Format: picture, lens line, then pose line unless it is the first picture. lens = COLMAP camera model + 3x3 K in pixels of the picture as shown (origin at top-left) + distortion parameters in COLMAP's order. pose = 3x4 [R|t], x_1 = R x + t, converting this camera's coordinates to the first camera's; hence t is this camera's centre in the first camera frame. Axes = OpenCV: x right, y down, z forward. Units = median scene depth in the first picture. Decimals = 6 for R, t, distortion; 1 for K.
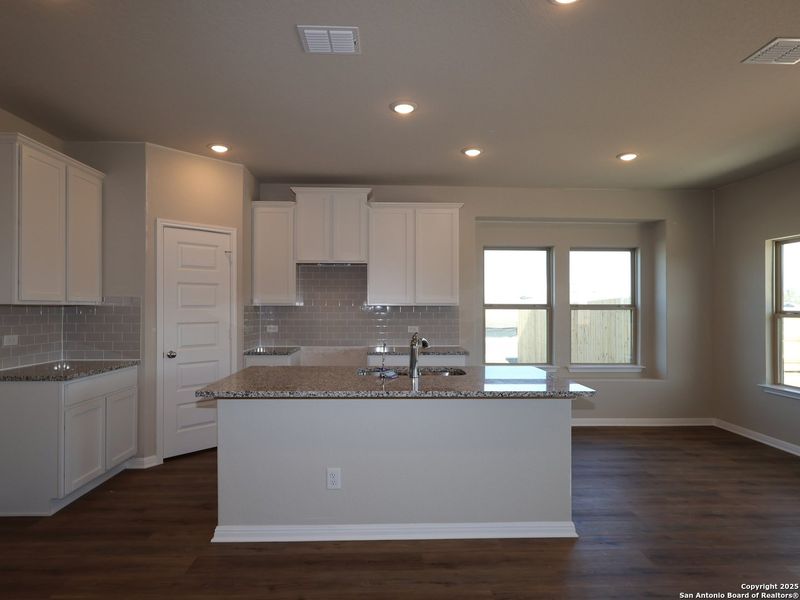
lens RADIAL K [[466.9, 0, 397.9], [0, 466.9, 304.7], [0, 0, 1]] dist [0.002304, -0.000749]
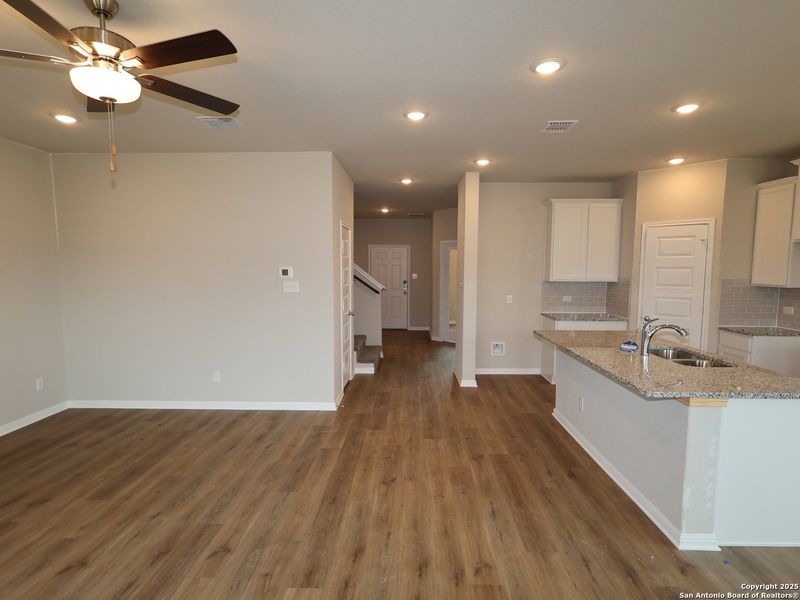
lens RADIAL K [[418.9, 0, 403.1], [0, 418.9, 304.1], [0, 0, 1]] dist [-0.002246, 0.001459]
pose [[-0.059422, 0.086046, -0.994518, 0.805050], [-0.000049, 0.996278, 0.086202, -0.045580], [0.998233, 0.005170, -0.059196, 0.326372]]
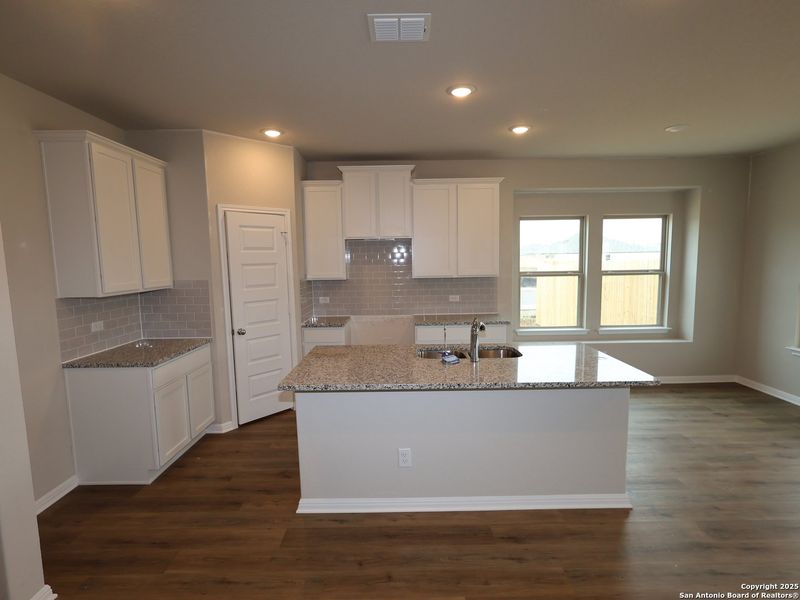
lens RADIAL K [[418.9, 0, 401.5], [0, 418.9, 302.3], [0, 0, 1]] dist [-0.002246, 0.001459]
pose [[0.999185, -0.015483, -0.037281, -0.067626], [0.019535, 0.993637, 0.110920, -0.060149], [0.035327, -0.111557, 0.993130, 0.050959]]
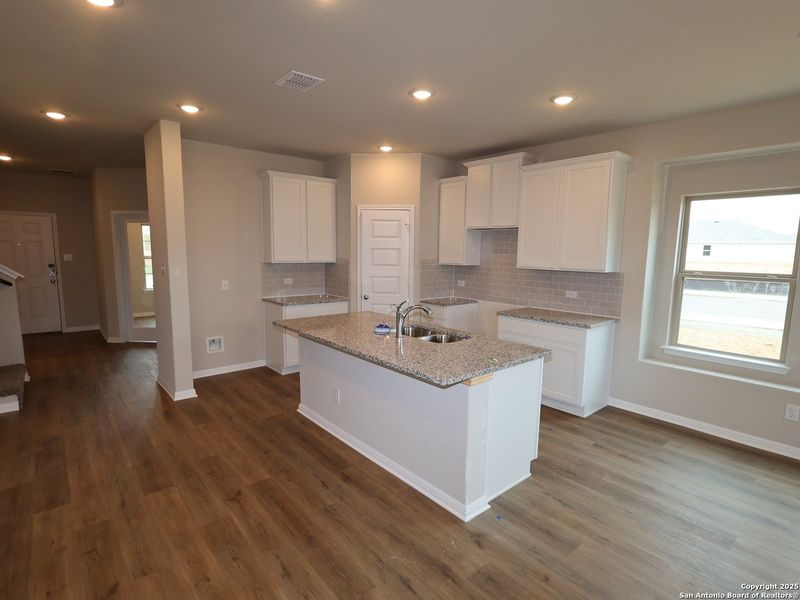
lens RADIAL K [[418.9, 0, 400.6], [0, 418.9, 302.2], [0, 0, 1]] dist [-0.002246, 0.001459]
pose [[0.617282, 0.106265, -0.779532, 0.621274], [-0.008310, 0.991662, 0.128601, -0.049250], [0.786698, -0.072905, 0.613018, 0.255889]]
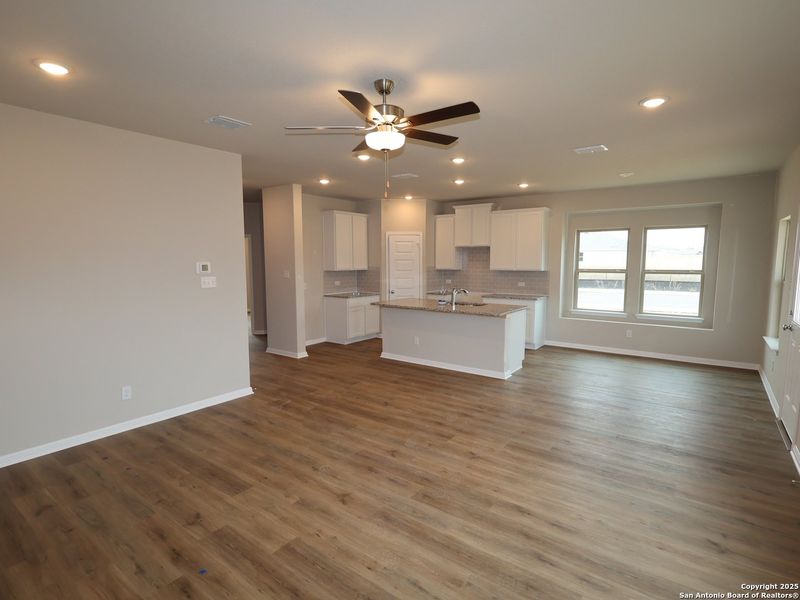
lens RADIAL K [[418.9, 0, 401.1], [0, 418.9, 297.6], [0, 0, 1]] dist [-0.002246, 0.001459]
pose [[0.778741, 0.053570, -0.625055, 0.811471], [0.007300, 0.995506, 0.094414, -0.056088], [0.627304, -0.078087, 0.774850, -0.548959]]
